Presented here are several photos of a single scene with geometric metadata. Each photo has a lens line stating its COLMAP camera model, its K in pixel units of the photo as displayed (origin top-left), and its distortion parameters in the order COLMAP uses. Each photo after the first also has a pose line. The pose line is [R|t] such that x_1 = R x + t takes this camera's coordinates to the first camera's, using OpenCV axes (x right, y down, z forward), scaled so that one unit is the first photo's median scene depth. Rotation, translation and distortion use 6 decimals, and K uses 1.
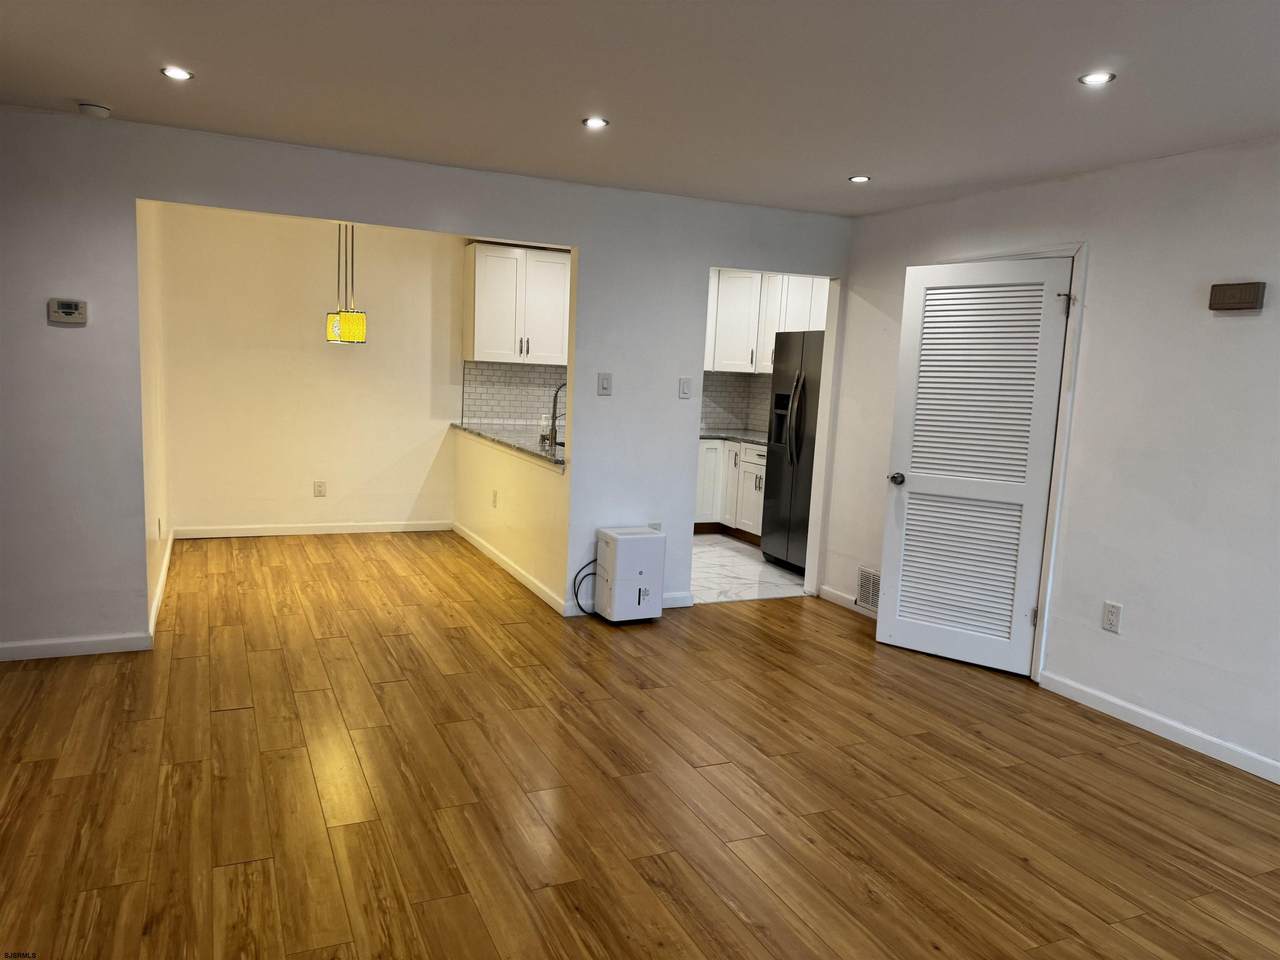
lens RADIAL K [[904.9, 0, 641.2], [0, 904.9, 478.9], [0, 0, 1]] dist [0.004451, -0.006441]
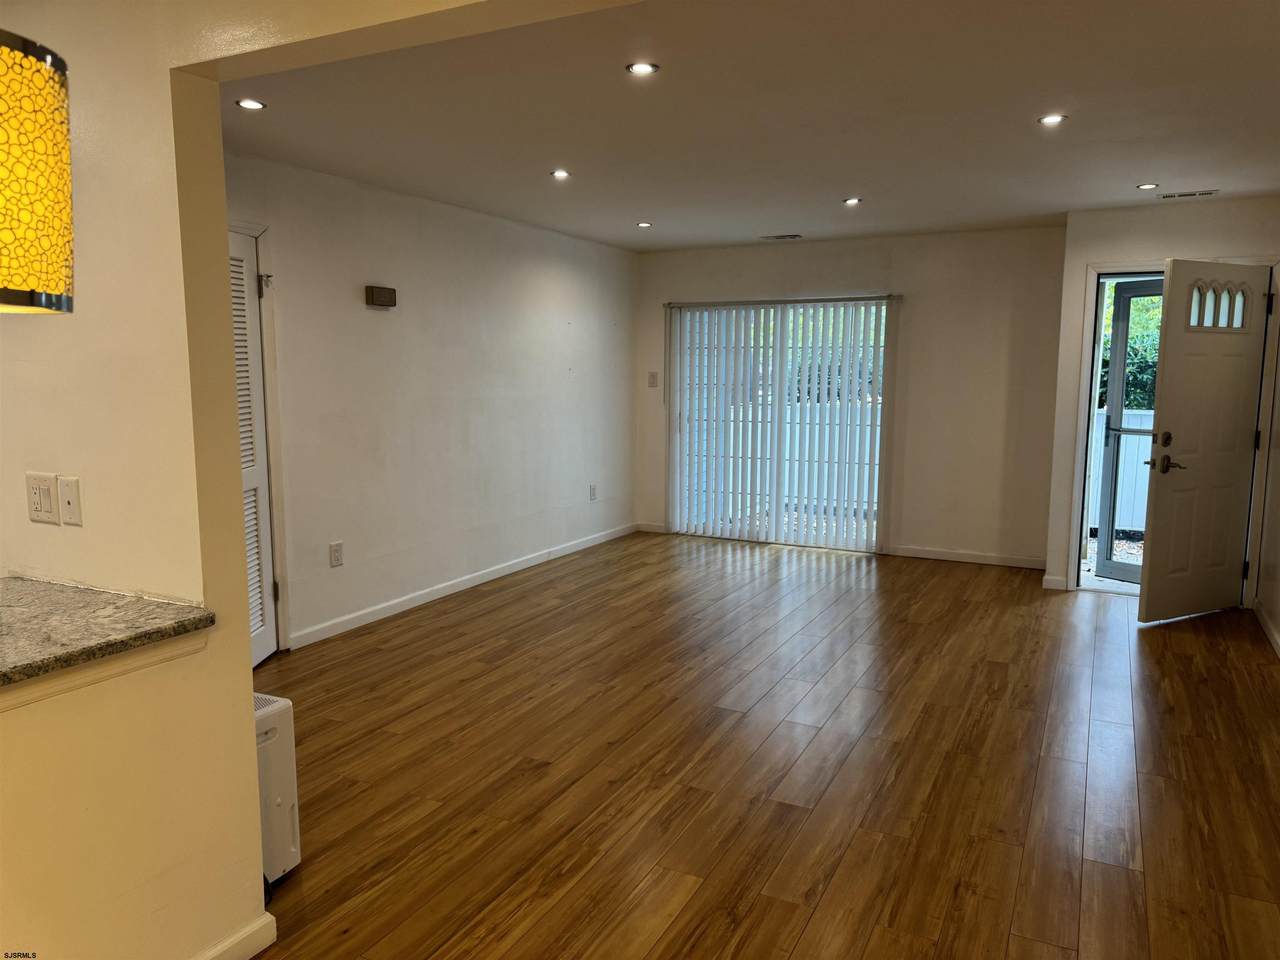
lens RADIAL K [[904.9, 0, 640.7], [0, 904.9, 481.4], [0, 0, 1]] dist [0.004451, -0.006441]
pose [[-0.624114, -0.151238, 0.766556, -0.640696], [0.061601, 0.968509, 0.241236, -0.206486], [-0.778901, 0.197779, -0.595144, 1.378812]]
